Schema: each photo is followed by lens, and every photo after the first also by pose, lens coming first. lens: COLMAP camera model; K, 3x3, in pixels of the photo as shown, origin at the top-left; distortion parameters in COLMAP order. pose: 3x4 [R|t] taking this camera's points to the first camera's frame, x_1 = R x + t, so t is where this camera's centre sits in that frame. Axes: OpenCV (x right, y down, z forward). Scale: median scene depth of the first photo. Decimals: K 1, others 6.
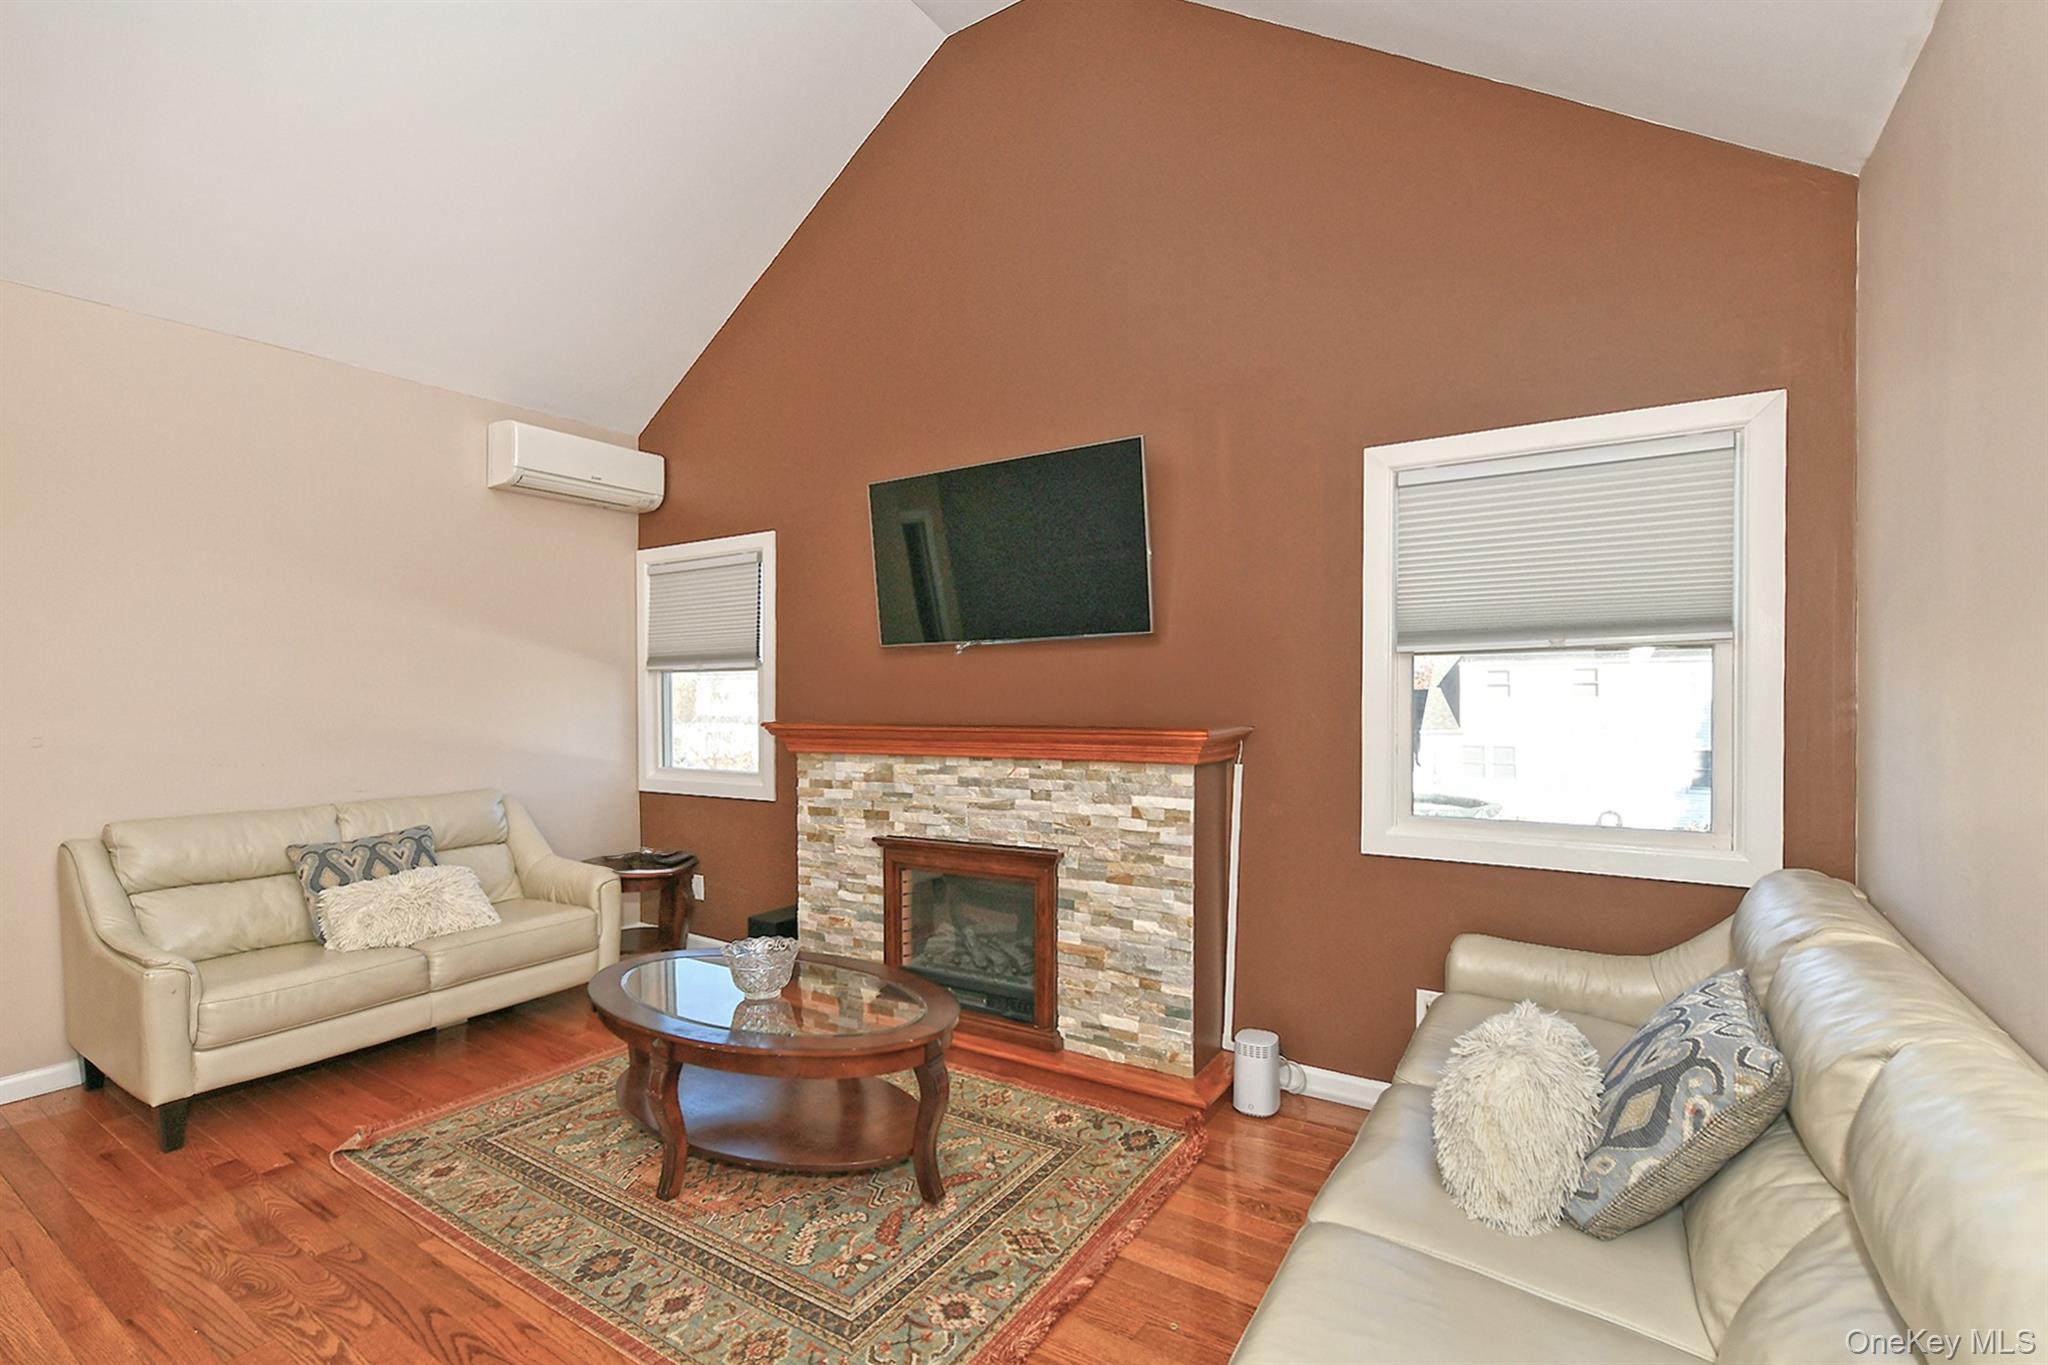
lens RADIAL K [[939.2, 0, 1015.8], [0, 939.2, 685.1], [0, 0, 1]] dist [-0.003068, -0.001137]
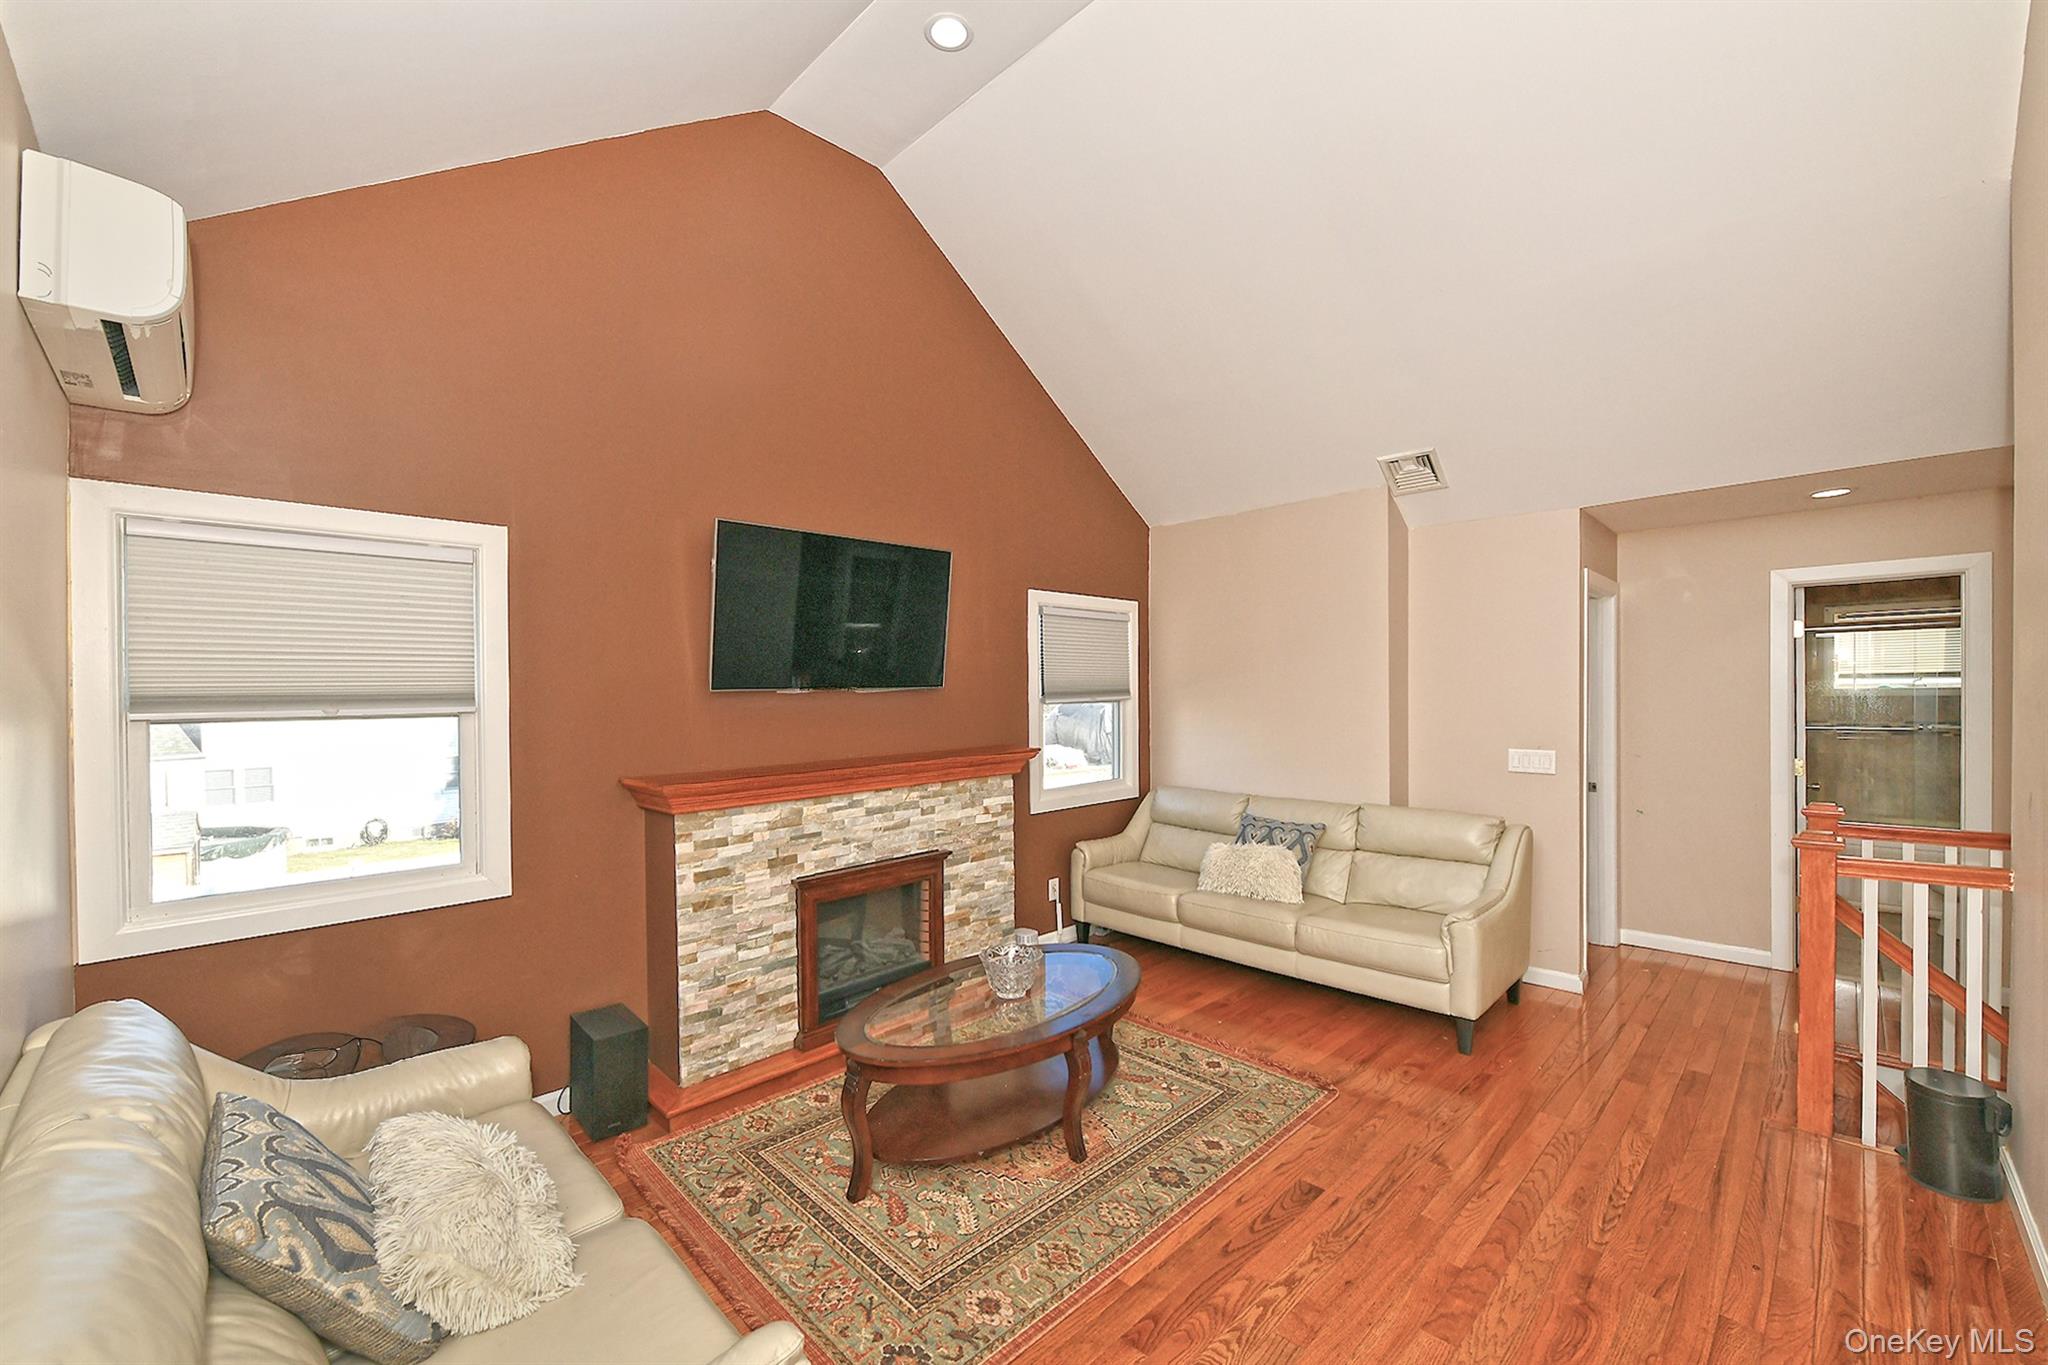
lens RADIAL K [[822.2, 0, 1017.0], [0, 822.2, 696.0], [0, 0, 1]] dist [0.001317, 0.001224]
pose [[0.206181, 0.000748, 0.978514, -1.006103], [0.001071, 0.999999, -0.000990, -0.039353], [-0.978513, 0.001252, 0.206180, 0.599977]]
